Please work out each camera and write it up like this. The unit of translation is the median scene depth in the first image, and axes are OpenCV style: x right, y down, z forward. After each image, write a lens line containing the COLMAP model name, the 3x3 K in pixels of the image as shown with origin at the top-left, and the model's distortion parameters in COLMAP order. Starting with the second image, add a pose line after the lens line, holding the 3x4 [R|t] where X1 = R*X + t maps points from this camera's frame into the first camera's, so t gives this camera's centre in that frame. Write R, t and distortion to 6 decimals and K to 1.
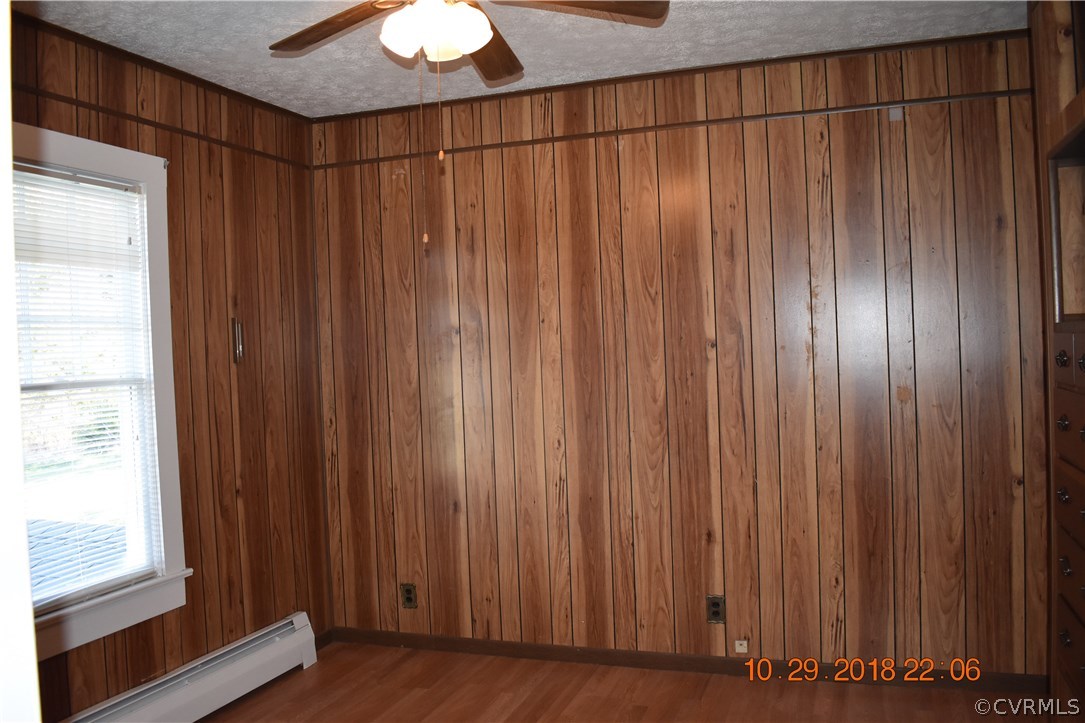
lens RADIAL K [[908.3, 0, 542.0], [0, 908.3, 362.2], [0, 0, 1]] dist [-0.095175, 0.021401]
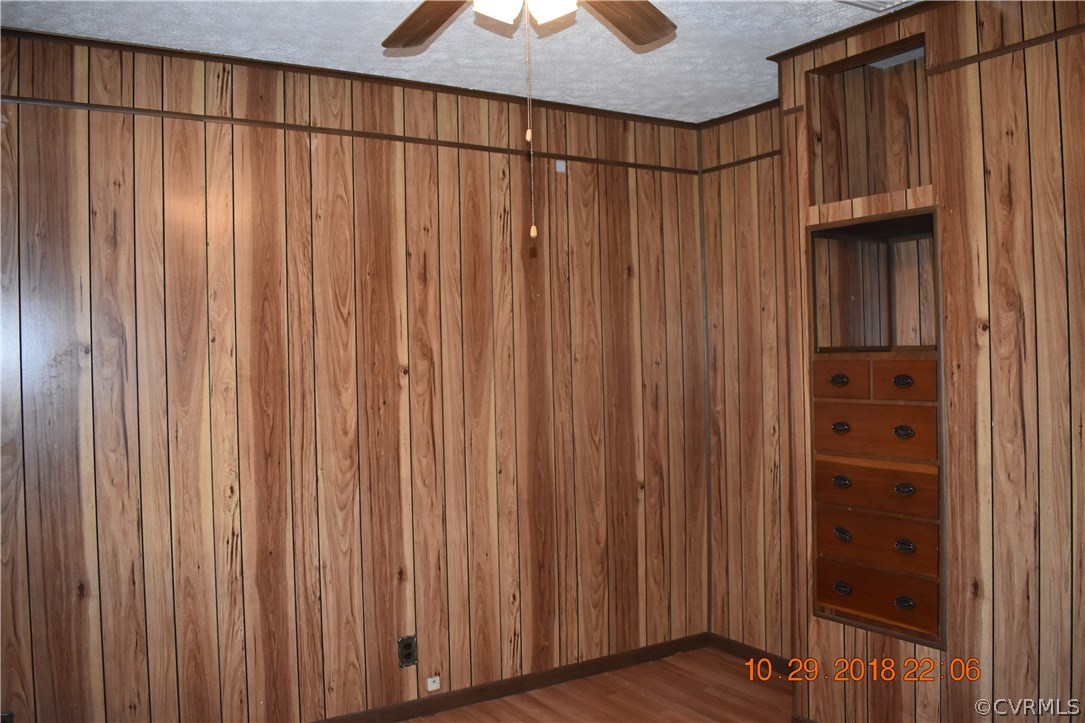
lens RADIAL K [[908.3, 0, 541.0], [0, 908.3, 356.3], [0, 0, 1]] dist [-0.095175, 0.021401]
pose [[0.630855, 0.023048, 0.775558, -0.456851], [0.011364, 0.999177, -0.038937, 0.003561], [-0.775818, 0.033377, 0.630074, 0.286522]]
